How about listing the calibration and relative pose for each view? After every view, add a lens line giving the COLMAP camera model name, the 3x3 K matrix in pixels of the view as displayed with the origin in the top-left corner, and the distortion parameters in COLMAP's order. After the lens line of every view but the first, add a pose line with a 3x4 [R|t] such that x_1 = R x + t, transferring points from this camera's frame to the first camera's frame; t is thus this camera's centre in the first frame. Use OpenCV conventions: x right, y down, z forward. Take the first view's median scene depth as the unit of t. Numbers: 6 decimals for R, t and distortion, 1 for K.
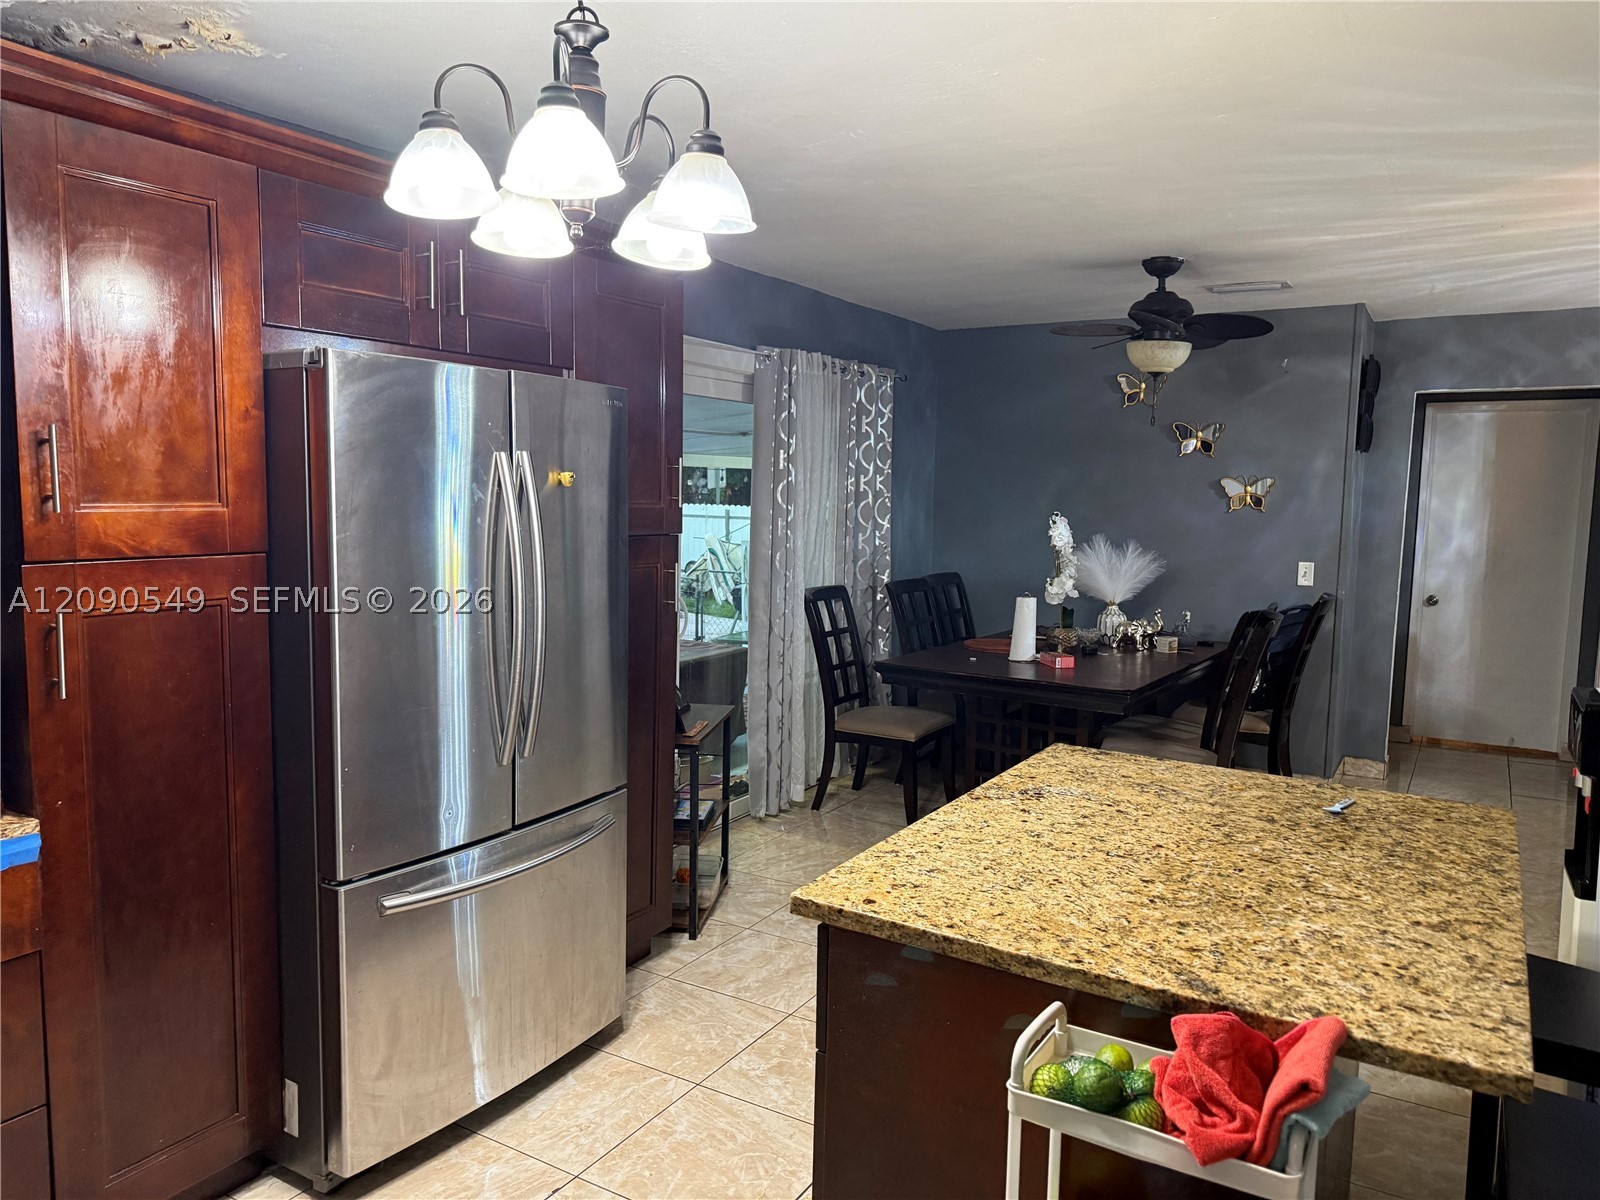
lens RADIAL K [[1134.0, 0, 799.4], [0, 1134.0, 596.2], [0, 0, 1]] dist [0.034749, -0.015284]
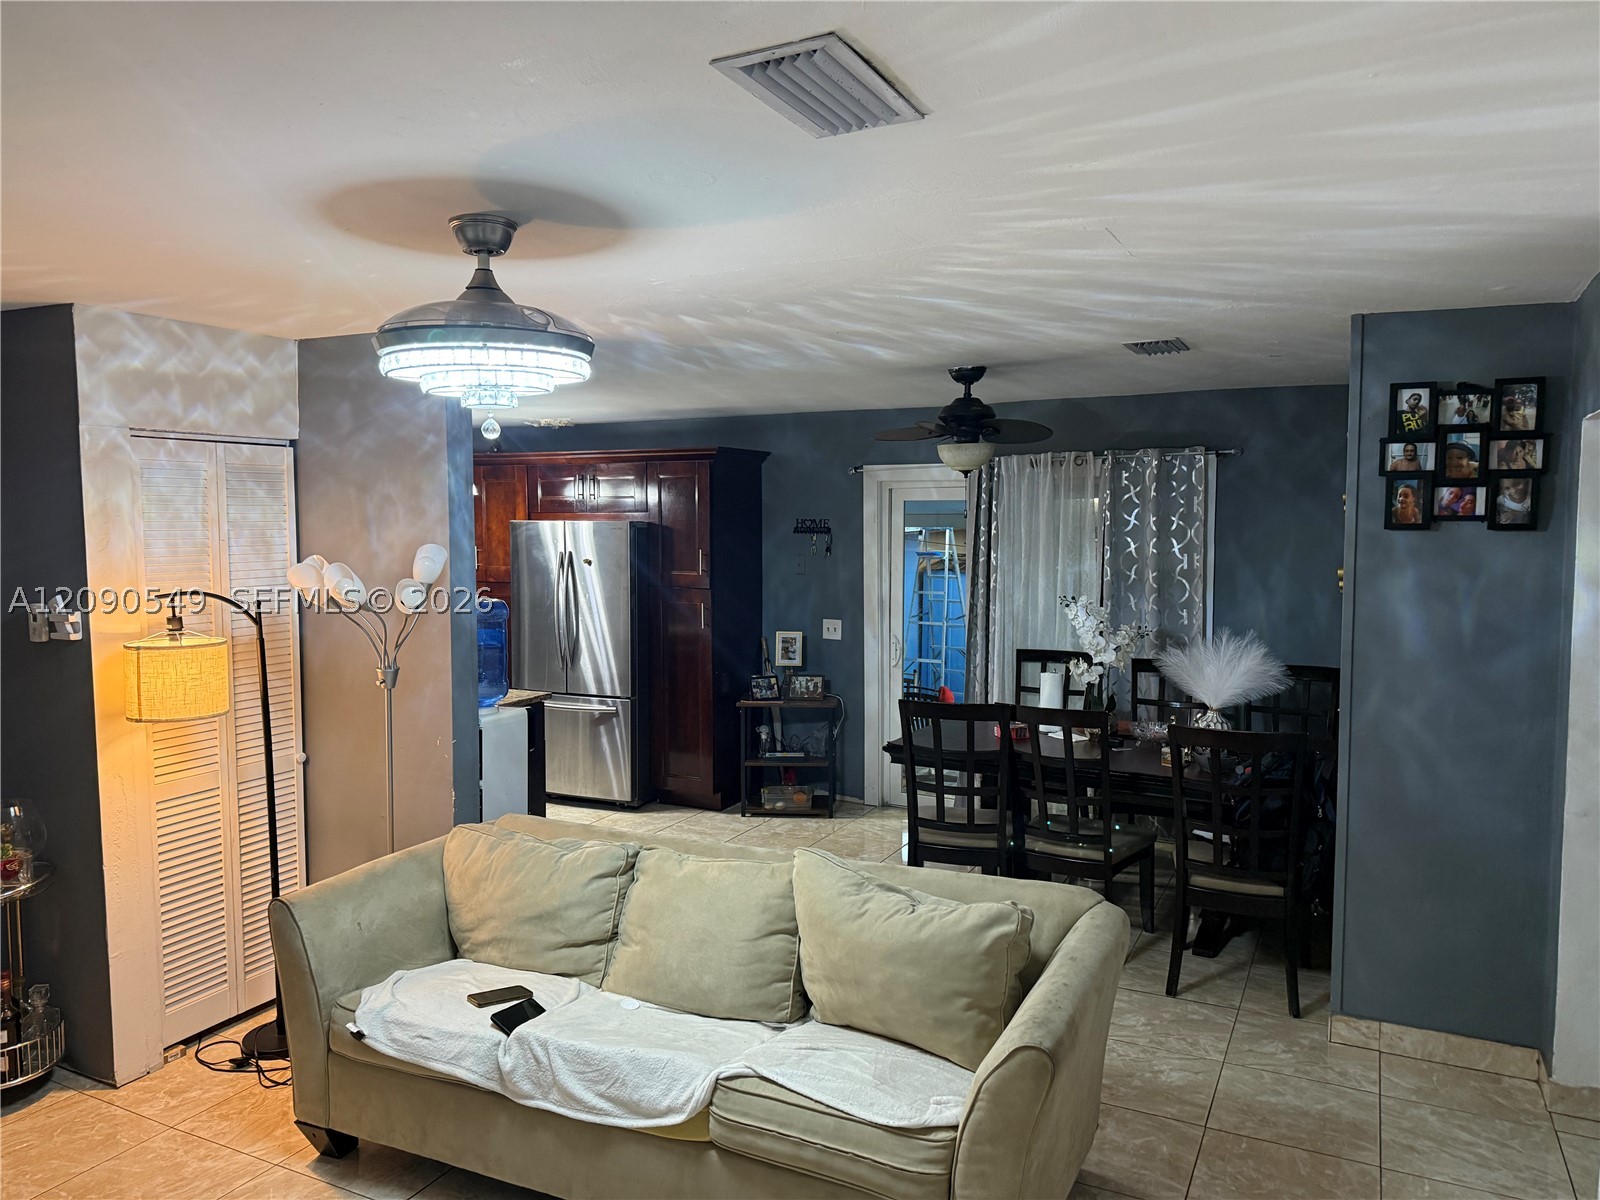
lens RADIAL K [[1134.0, 0, 798.3], [0, 1134.0, 602.6], [0, 0, 1]] dist [0.034749, -0.015284]
pose [[0.080132, 0.048588, -0.995599, 1.547120], [-0.105445, 0.993620, 0.040005, -0.104461], [0.991191, 0.101776, 0.084744, 0.836321]]
